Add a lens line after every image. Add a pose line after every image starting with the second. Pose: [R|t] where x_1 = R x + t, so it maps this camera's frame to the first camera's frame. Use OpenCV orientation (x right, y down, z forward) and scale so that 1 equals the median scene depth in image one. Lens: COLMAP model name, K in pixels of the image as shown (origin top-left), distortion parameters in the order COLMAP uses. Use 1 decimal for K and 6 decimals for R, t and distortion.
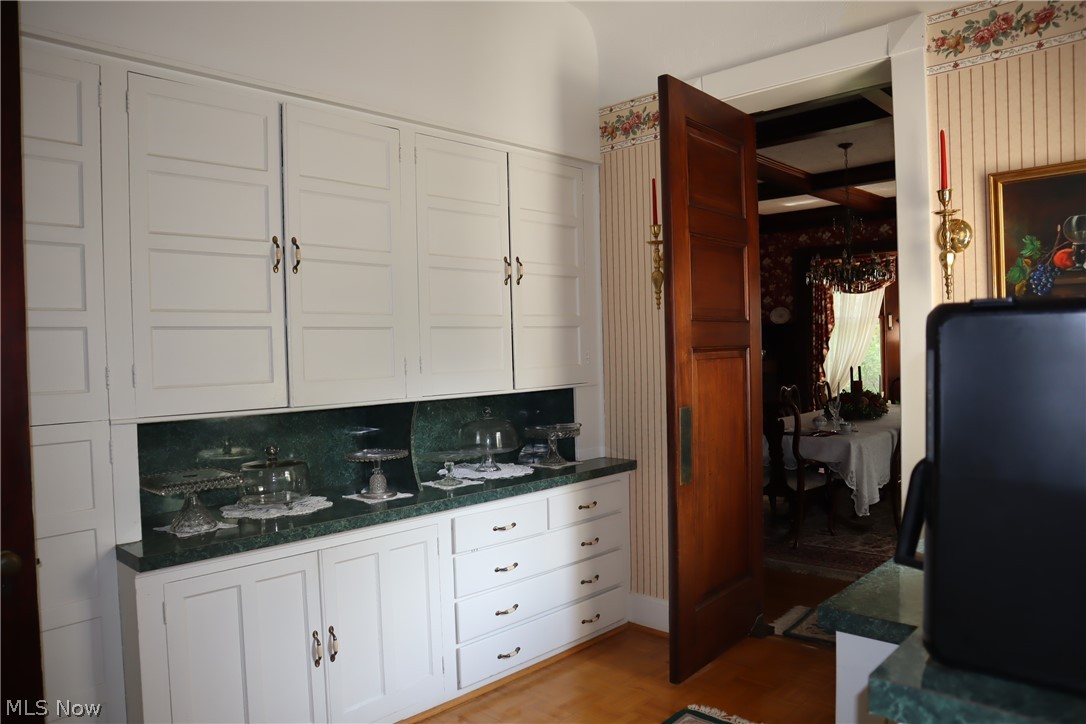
lens RADIAL K [[762.8, 0, 546.7], [0, 762.8, 369.7], [0, 0, 1]] dist [-0.128908, 0.079757]
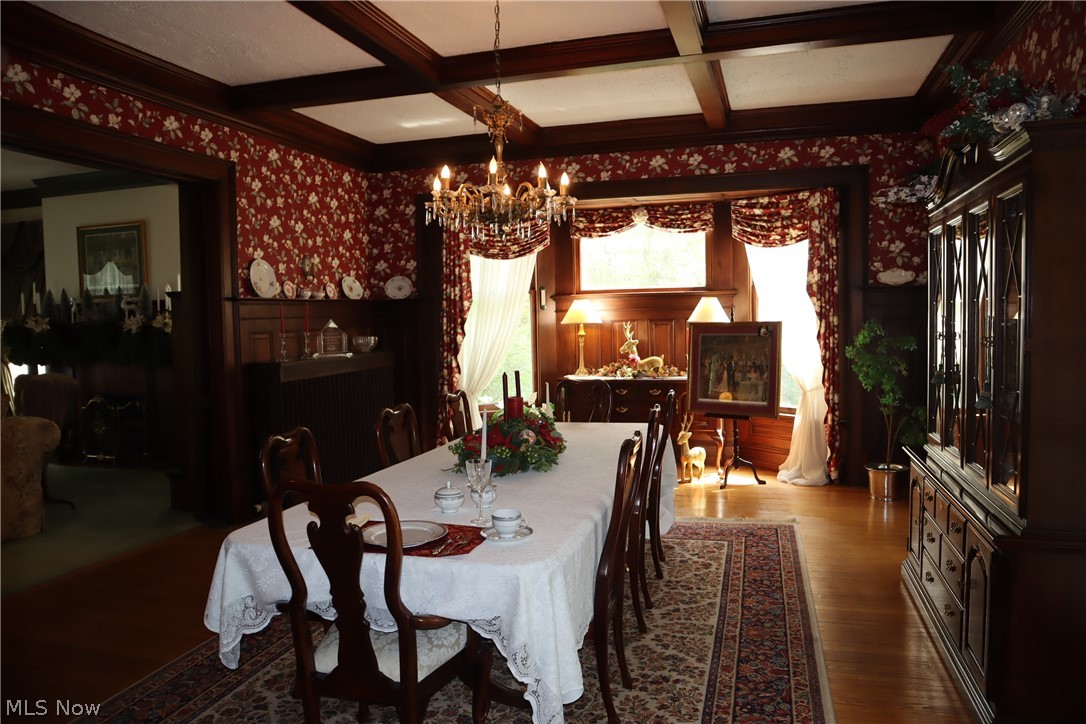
lens RADIAL K [[762.8, 0, 546.7], [0, 762.8, 369.7], [0, 0, 1]] dist [-0.128908, 0.079757]
pose [[0.893127, -0.020331, 0.449344, 0.165461], [0.008279, 0.999552, 0.028771, -0.020449], [-0.449728, -0.021976, 0.892895, 0.439585]]
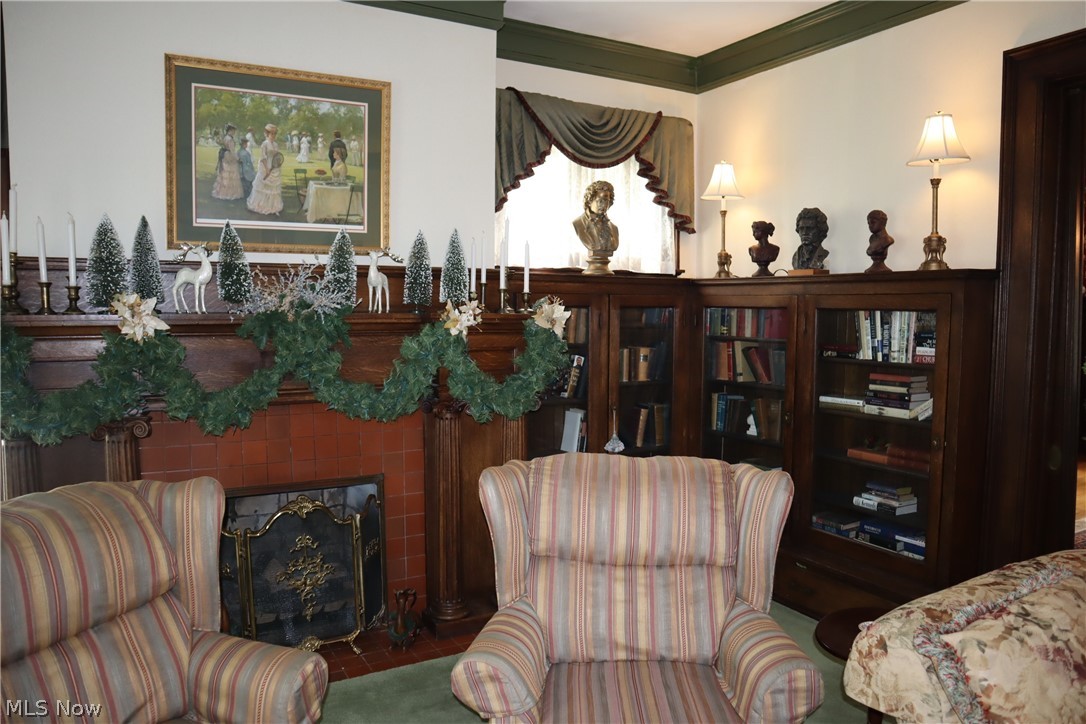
lens RADIAL K [[764.8, 0, 543.0], [0, 764.8, 362.0], [0, 0, 1]] dist [-0.111561, 0.079032]
pose [[0.292832, -0.045124, 0.955098, -0.425584], [0.013603, 0.998981, 0.043026, -0.059883], [-0.956067, 0.000393, 0.293148, 1.661471]]
